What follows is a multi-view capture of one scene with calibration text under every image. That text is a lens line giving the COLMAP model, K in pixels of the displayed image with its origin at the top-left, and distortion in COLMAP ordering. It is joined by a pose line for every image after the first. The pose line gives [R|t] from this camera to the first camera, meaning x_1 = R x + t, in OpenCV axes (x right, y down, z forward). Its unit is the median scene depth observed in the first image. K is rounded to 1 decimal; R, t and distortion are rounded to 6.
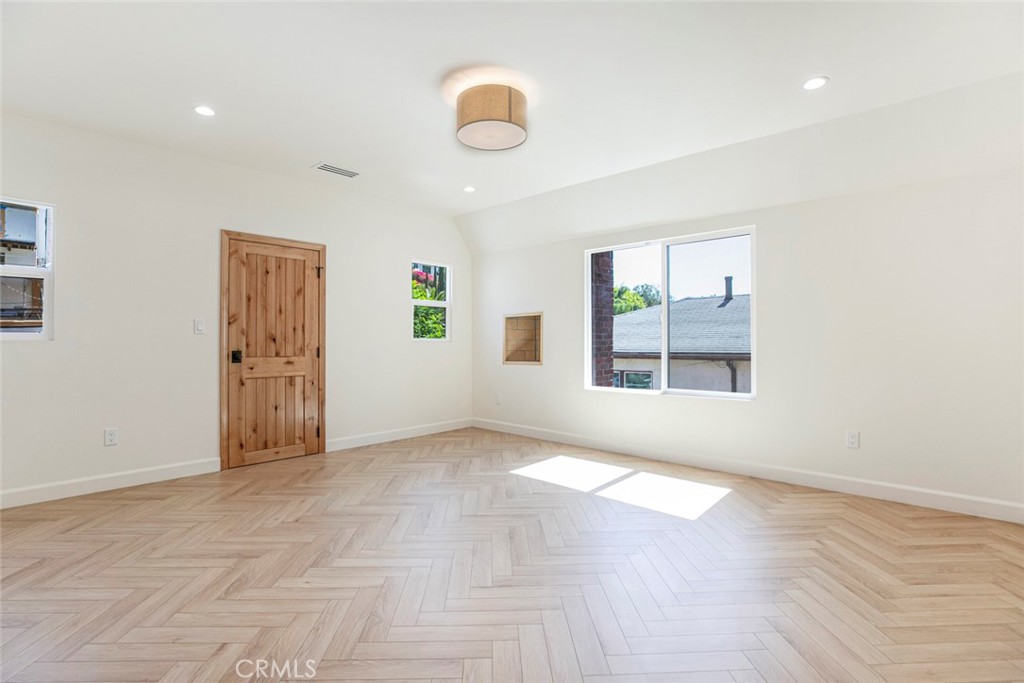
lens RADIAL K [[458.6, 0, 509.2], [0, 458.6, 338.9], [0, 0, 1]] dist [0.003872, 0.000523]
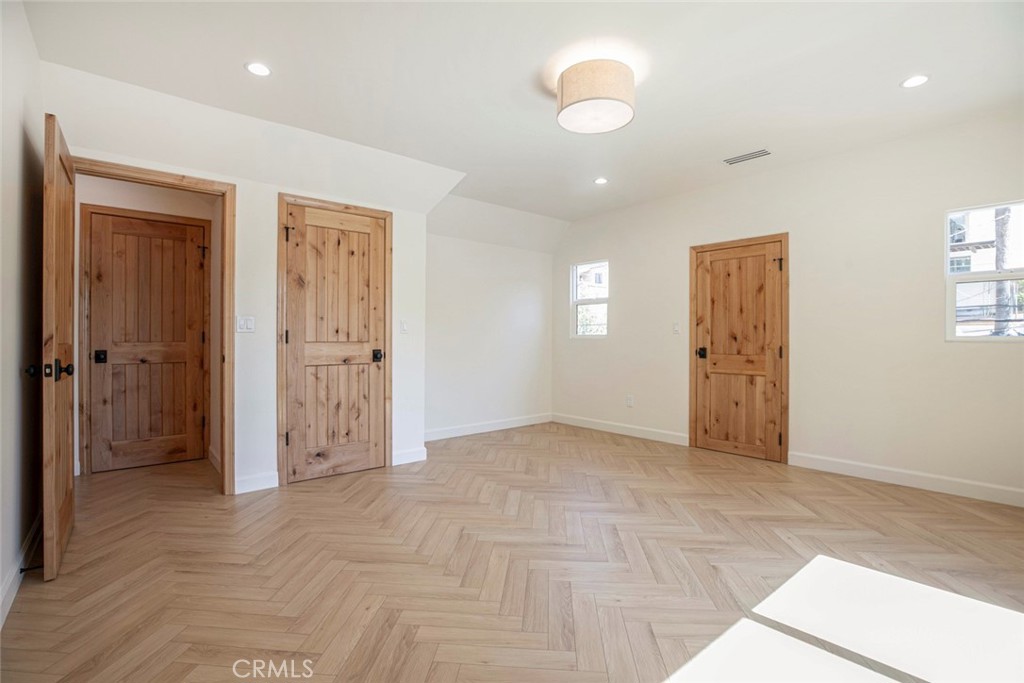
lens RADIAL K [[458.6, 0, 511.3], [0, 458.6, 336.5], [0, 0, 1]] dist [0.003872, 0.000523]
pose [[-0.051375, -0.003214, -0.998674, 0.573566], [0.001461, 0.999994, -0.003293, 0.000363], [0.998678, -0.001629, -0.051370, 0.562858]]
